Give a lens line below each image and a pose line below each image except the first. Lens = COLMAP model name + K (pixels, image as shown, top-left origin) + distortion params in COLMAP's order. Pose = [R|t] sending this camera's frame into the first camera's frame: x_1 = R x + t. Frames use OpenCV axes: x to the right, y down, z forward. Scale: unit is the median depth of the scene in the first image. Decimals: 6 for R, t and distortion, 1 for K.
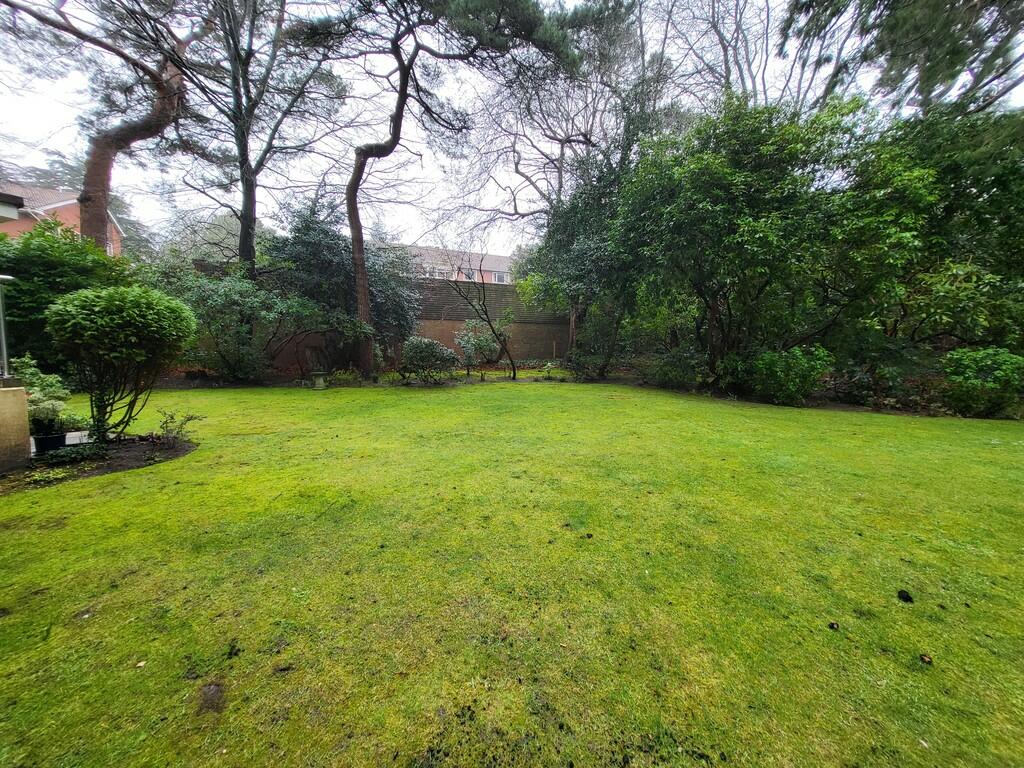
lens RADIAL K [[401.6, 0, 510.0], [0, 401.6, 379.6], [0, 0, 1]] dist [-0.000426, -0.000520]
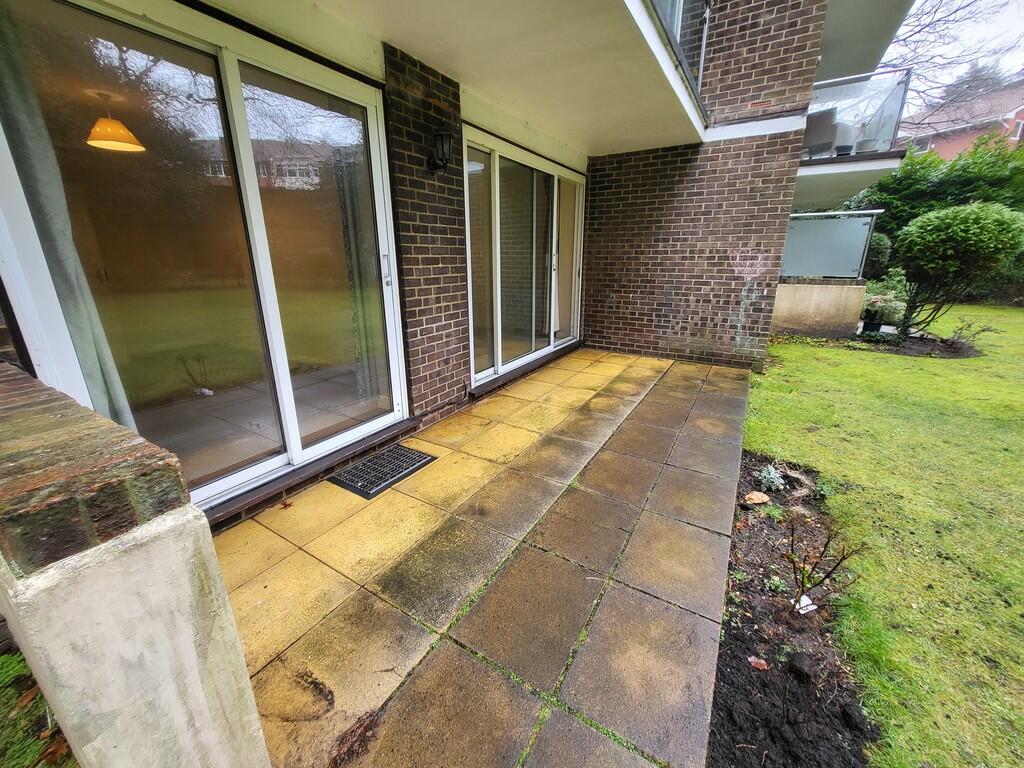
lens RADIAL K [[401.6, 0, 510.0], [0, 401.6, 379.6], [0, 0, 1]] dist [-0.000426, -0.000520]
pose [[-0.125095, 0.283826, -0.950681, 0.435161], [-0.085476, 0.951562, 0.295336, 0.019435], [0.988456, 0.118205, -0.094775, -0.133266]]
